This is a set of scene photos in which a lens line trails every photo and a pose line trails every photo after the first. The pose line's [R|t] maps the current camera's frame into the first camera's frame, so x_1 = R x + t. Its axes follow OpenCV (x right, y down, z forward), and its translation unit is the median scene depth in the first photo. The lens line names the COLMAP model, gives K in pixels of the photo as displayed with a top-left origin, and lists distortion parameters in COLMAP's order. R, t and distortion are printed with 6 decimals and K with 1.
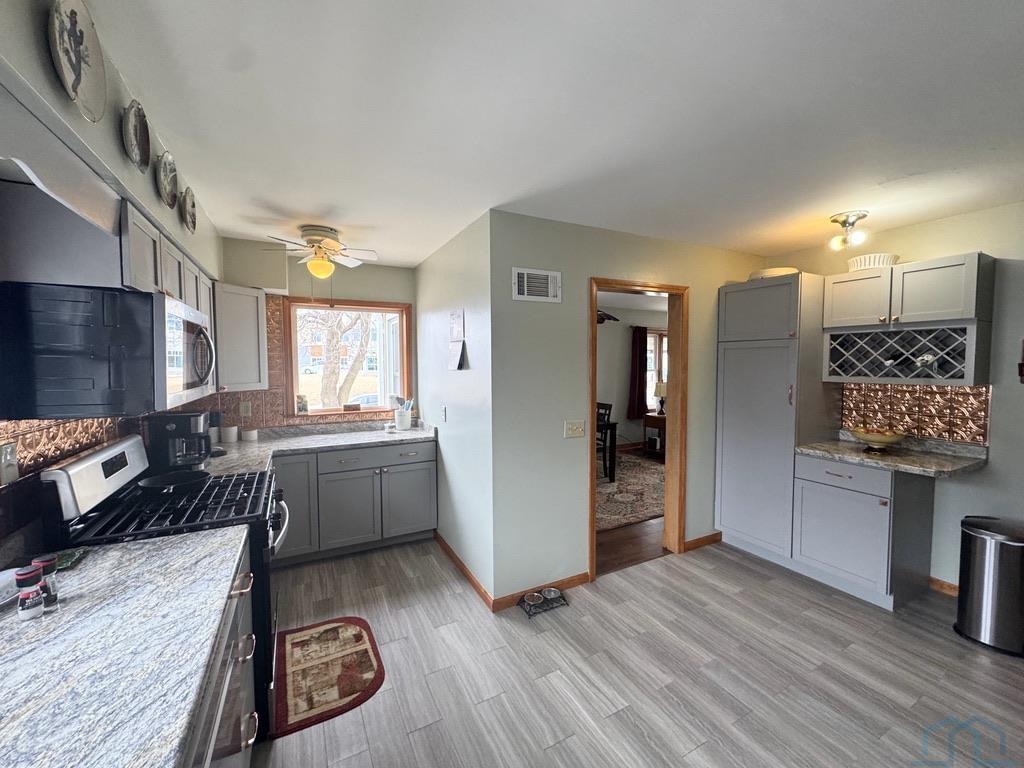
lens RADIAL K [[416.9, 0, 512.0], [0, 416.9, 384.0], [0, 0, 1]] dist [-0.000153, -0.000128]
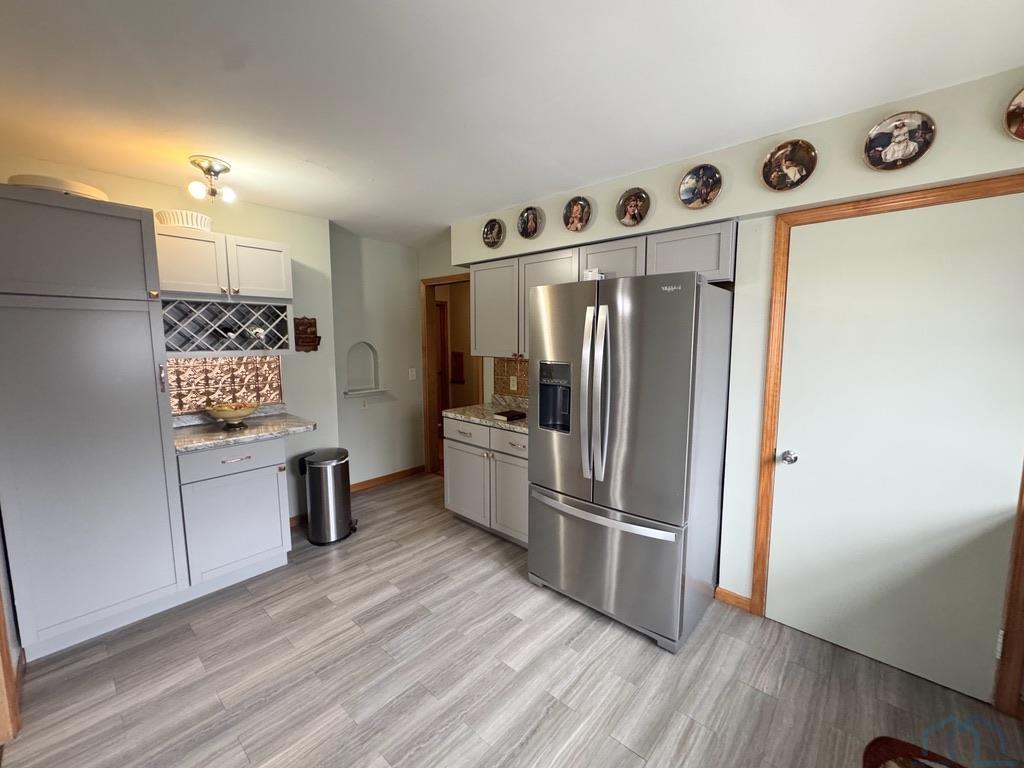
lens RADIAL K [[416.9, 0, 512.0], [0, 416.9, 384.0], [0, 0, 1]] dist [-0.000153, -0.000128]
pose [[-0.353351, -0.103003, 0.929803, -0.261081], [0.051516, 0.990269, 0.129279, -0.032155], [-0.934071, 0.093580, -0.344606, 0.766283]]
